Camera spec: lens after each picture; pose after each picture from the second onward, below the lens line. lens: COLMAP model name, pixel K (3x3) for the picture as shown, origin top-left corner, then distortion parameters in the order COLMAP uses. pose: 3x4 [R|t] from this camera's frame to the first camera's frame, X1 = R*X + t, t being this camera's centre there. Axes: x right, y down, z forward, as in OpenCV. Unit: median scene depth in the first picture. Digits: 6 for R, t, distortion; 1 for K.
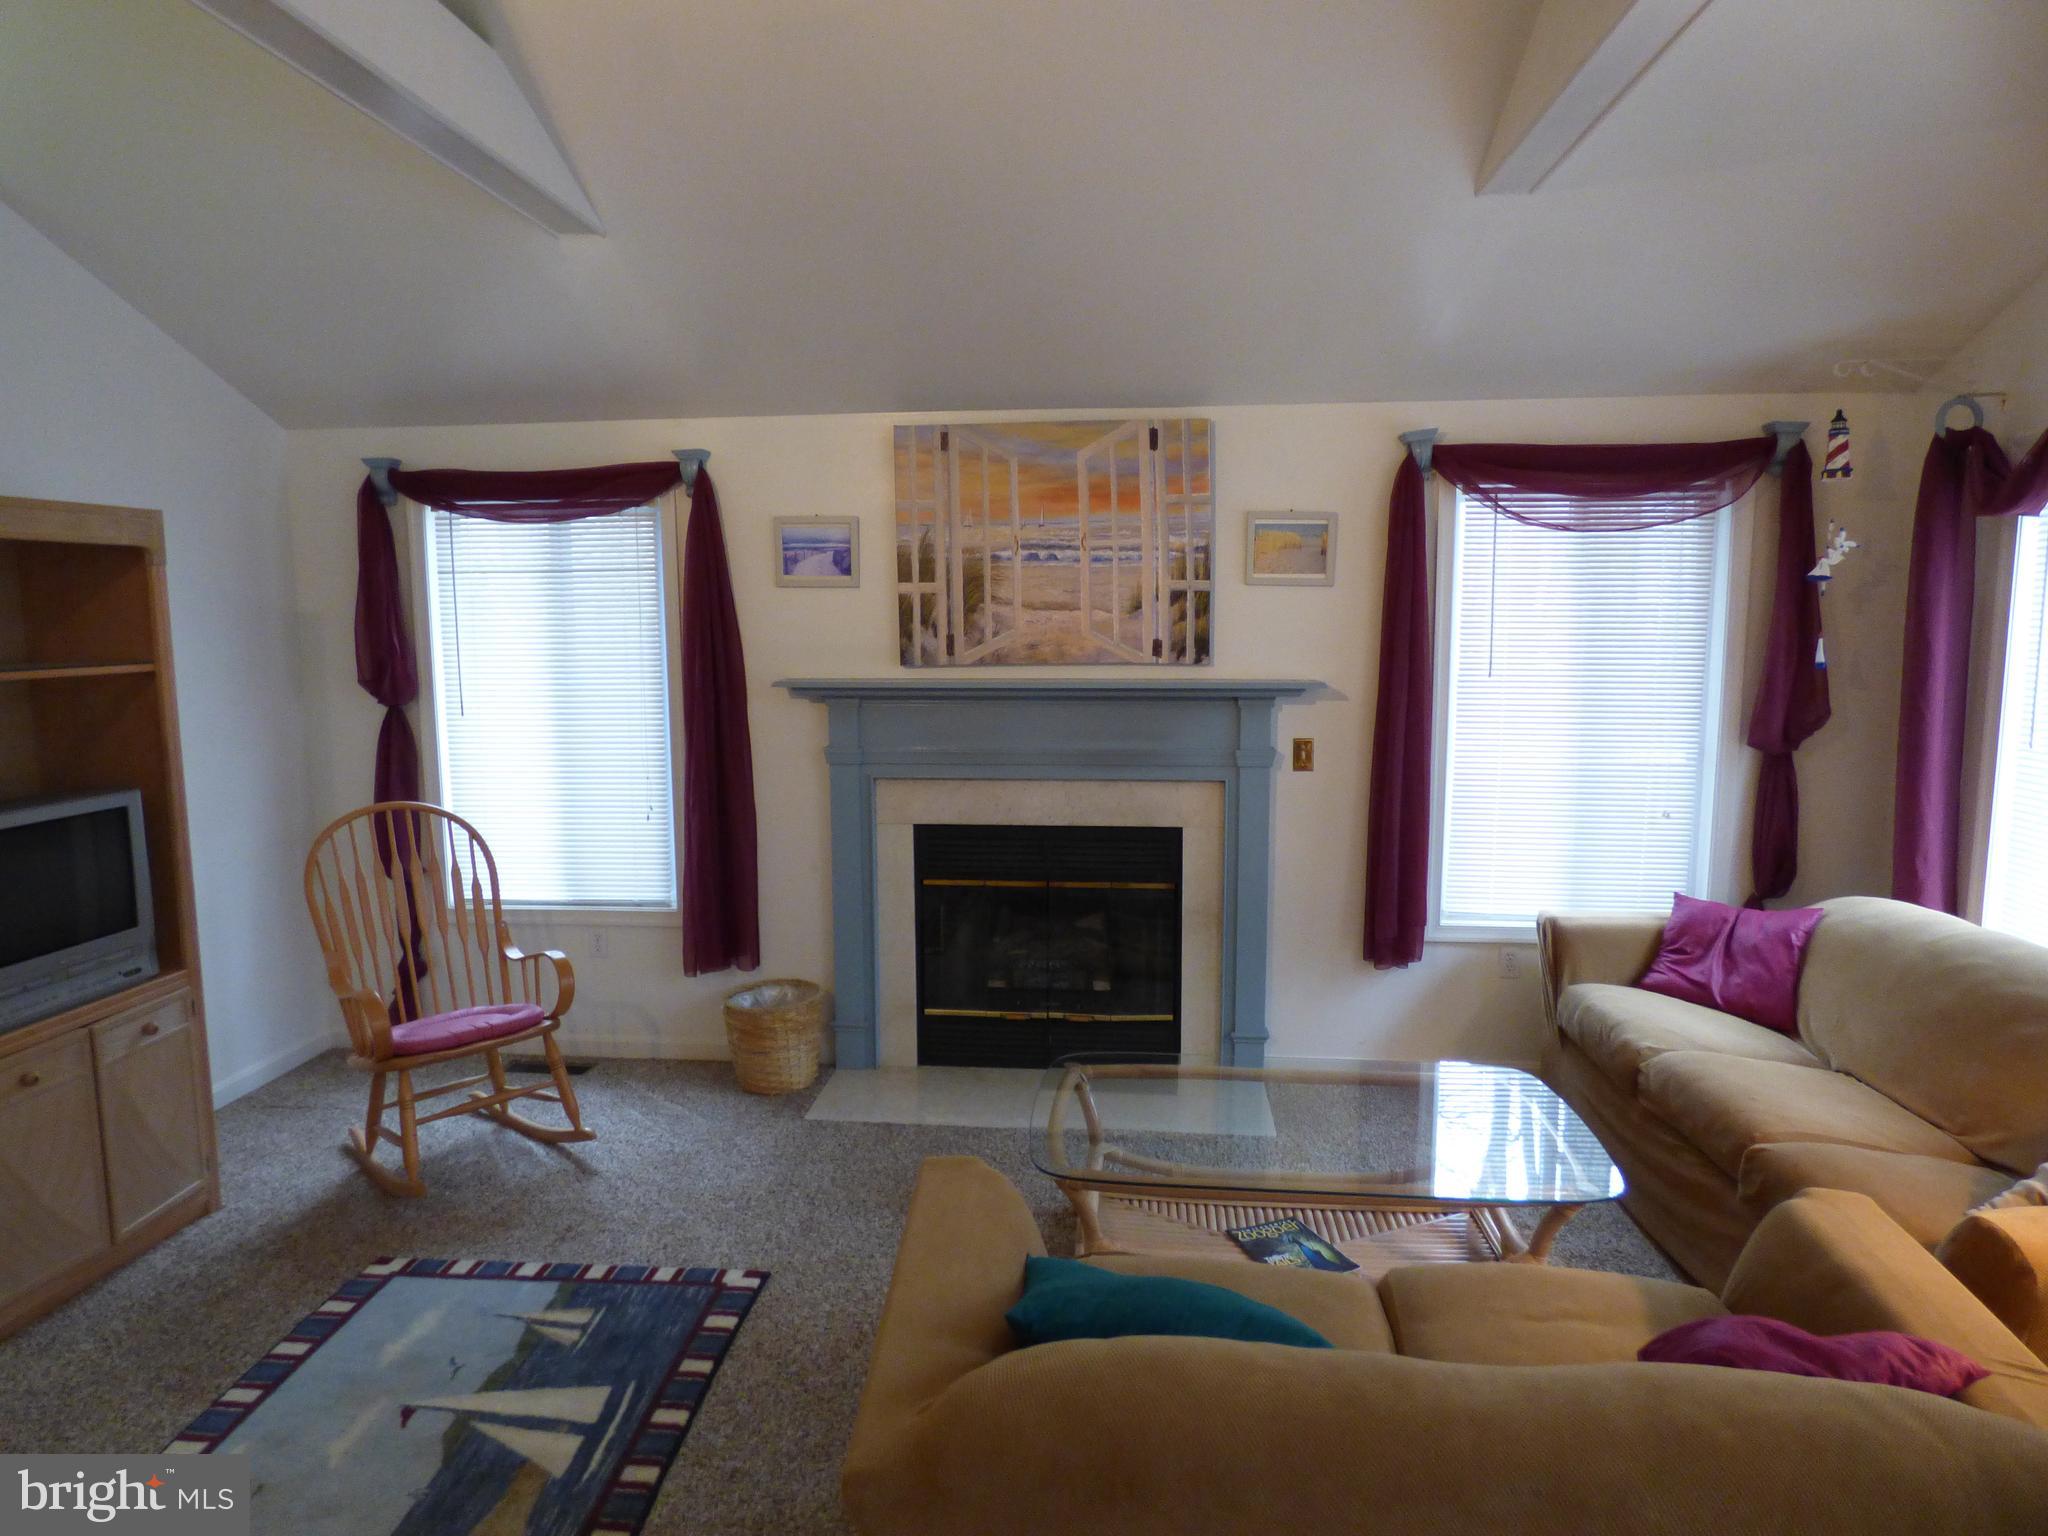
lens RADIAL K [[1241.3, 0, 1016.3], [0, 1241.3, 762.6], [0, 0, 1]] dist [-0.019423, 0.001883]
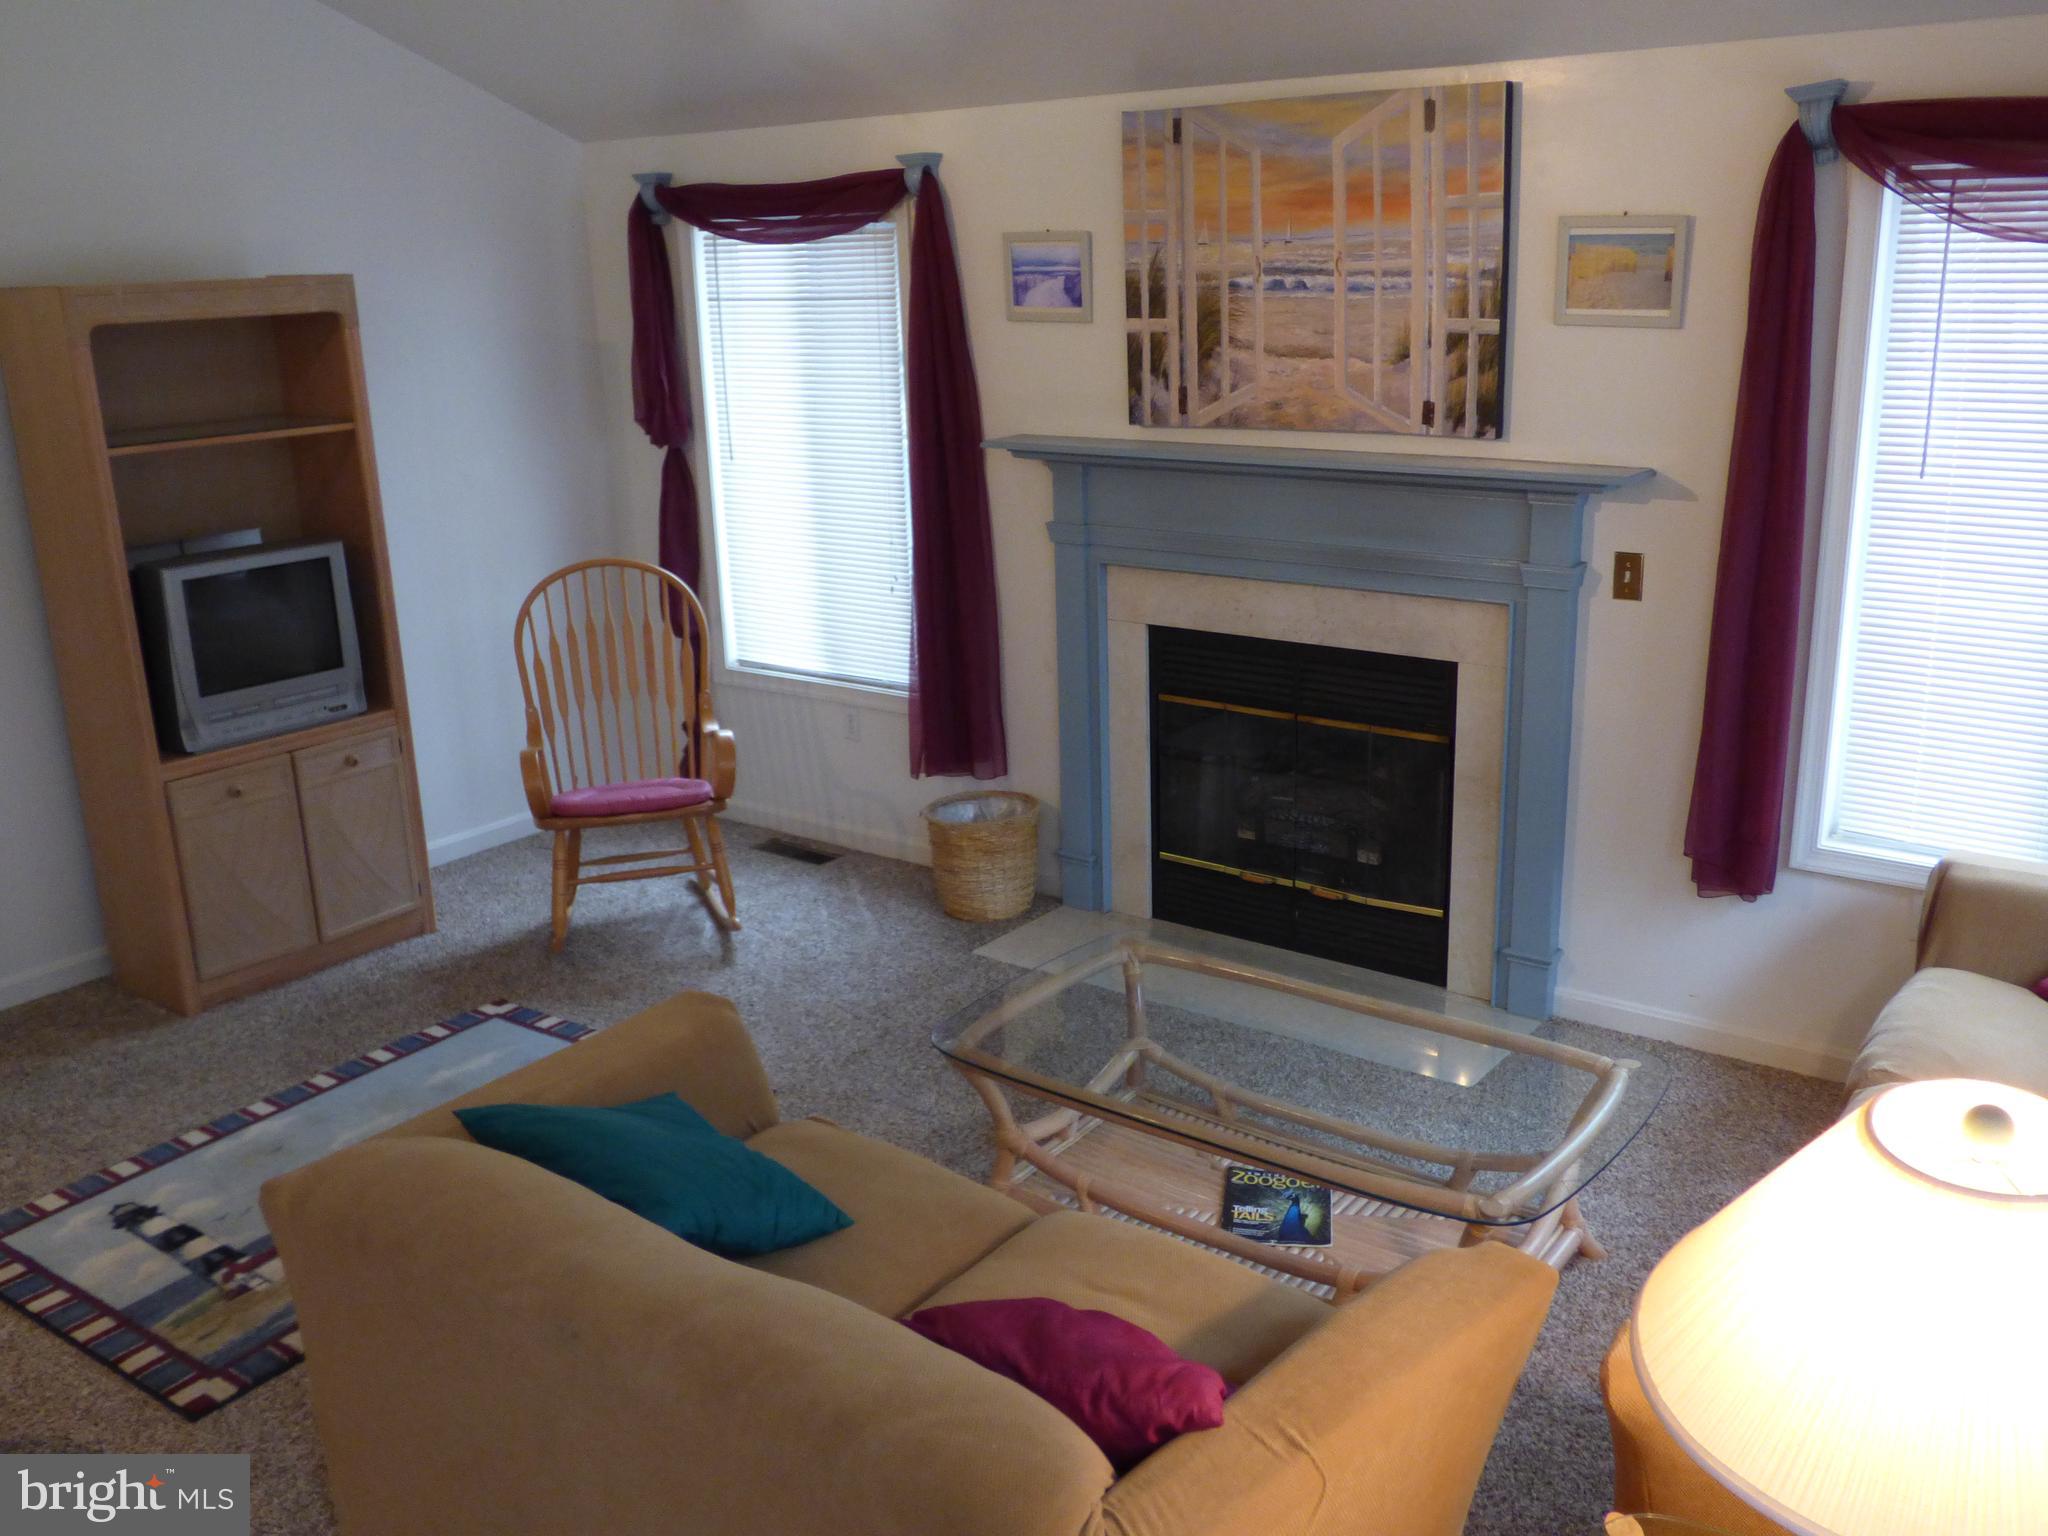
lens RADIAL K [[1800.8, 0, 1051.0], [0, 1800.8, 763.9], [0, 0, 1]] dist [-0.014751, -0.005962]
pose [[0.852905, 0.128134, -0.506097, 0.483078], [-0.039967, 0.982593, 0.181419, -0.073188], [0.520534, -0.134507, 0.843180, -0.025015]]
